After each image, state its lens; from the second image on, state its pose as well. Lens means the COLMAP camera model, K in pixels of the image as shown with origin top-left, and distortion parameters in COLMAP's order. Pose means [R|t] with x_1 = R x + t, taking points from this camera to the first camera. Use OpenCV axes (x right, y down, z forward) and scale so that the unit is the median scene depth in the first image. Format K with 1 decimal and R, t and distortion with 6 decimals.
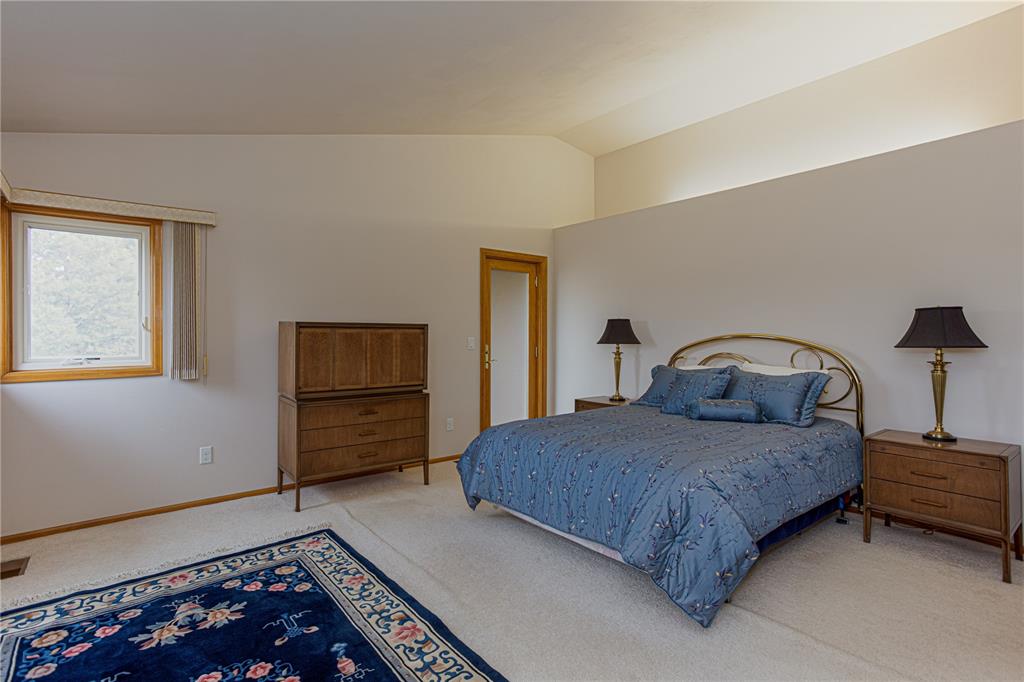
lens RADIAL K [[495.1, 0, 512.7], [0, 495.1, 338.0], [0, 0, 1]] dist [-0.031285, 0.001634]
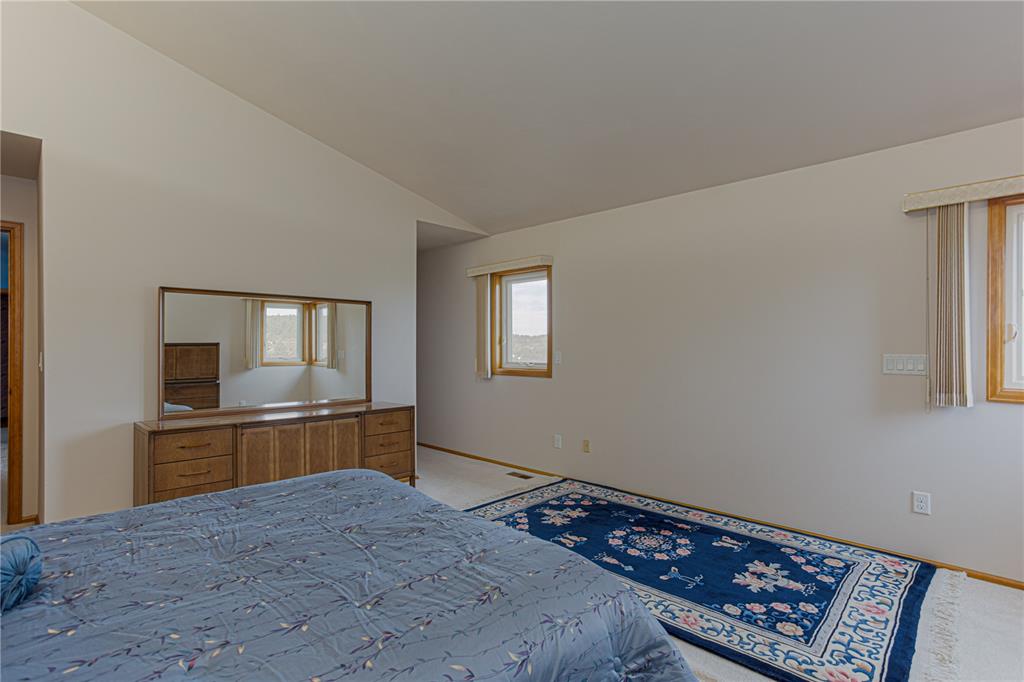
lens RADIAL K [[495.1, 0, 510.9], [0, 495.1, 343.1], [0, 0, 1]] dist [-0.031285, 0.001634]
pose [[-0.994756, -0.001594, -0.102266, 0.103857], [-0.001926, 0.999993, 0.003149, -0.016304], [0.102261, 0.003329, -0.994752, 1.935717]]
